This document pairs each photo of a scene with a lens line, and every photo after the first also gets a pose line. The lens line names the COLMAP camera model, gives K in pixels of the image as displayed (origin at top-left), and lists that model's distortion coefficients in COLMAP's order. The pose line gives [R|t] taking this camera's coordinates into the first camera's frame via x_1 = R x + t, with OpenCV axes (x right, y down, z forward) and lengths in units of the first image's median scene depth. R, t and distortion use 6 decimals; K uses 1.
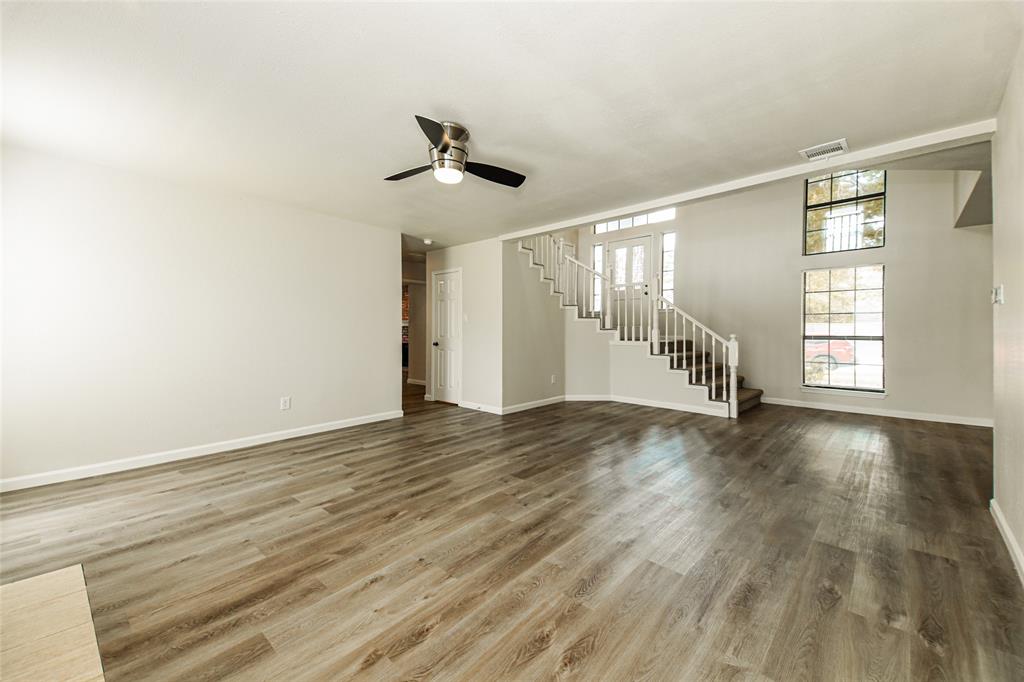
lens RADIAL K [[425.5, 0, 510.6], [0, 425.5, 331.8], [0, 0, 1]] dist [0.098536, -0.045792]
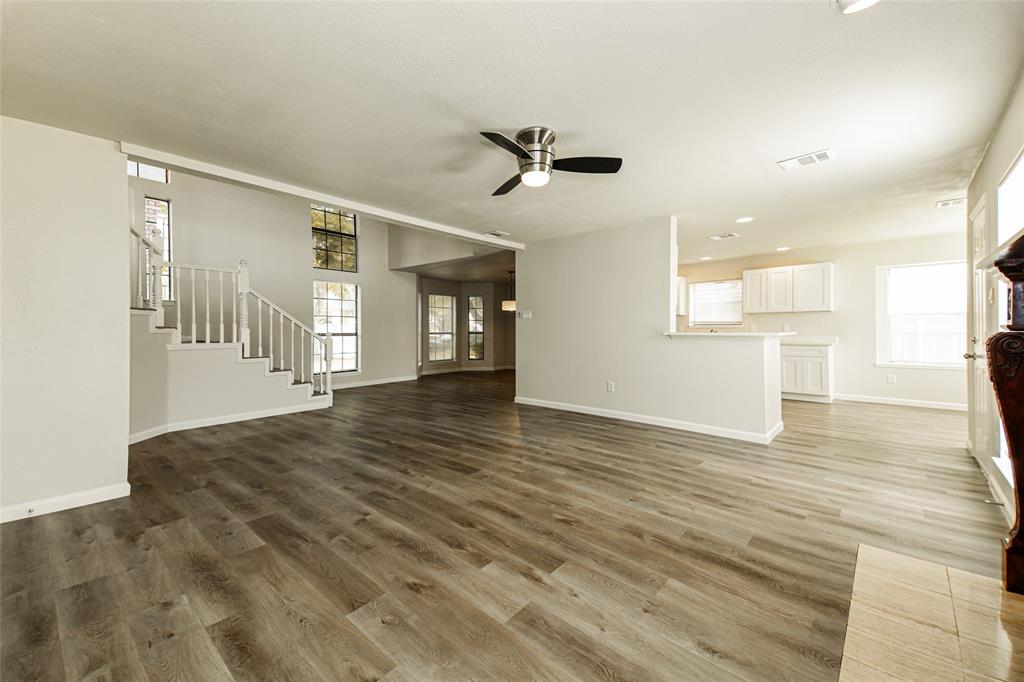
lens RADIAL K [[403.4, 0, 511.9], [0, 403.4, 325.4], [0, 0, 1]] dist [0.112153, -0.045130]
pose [[-0.031555, -0.003285, 0.999497, -1.187987], [0.011814, 0.999924, 0.003659, -0.030613], [-0.999432, 0.011923, -0.031513, 1.121830]]
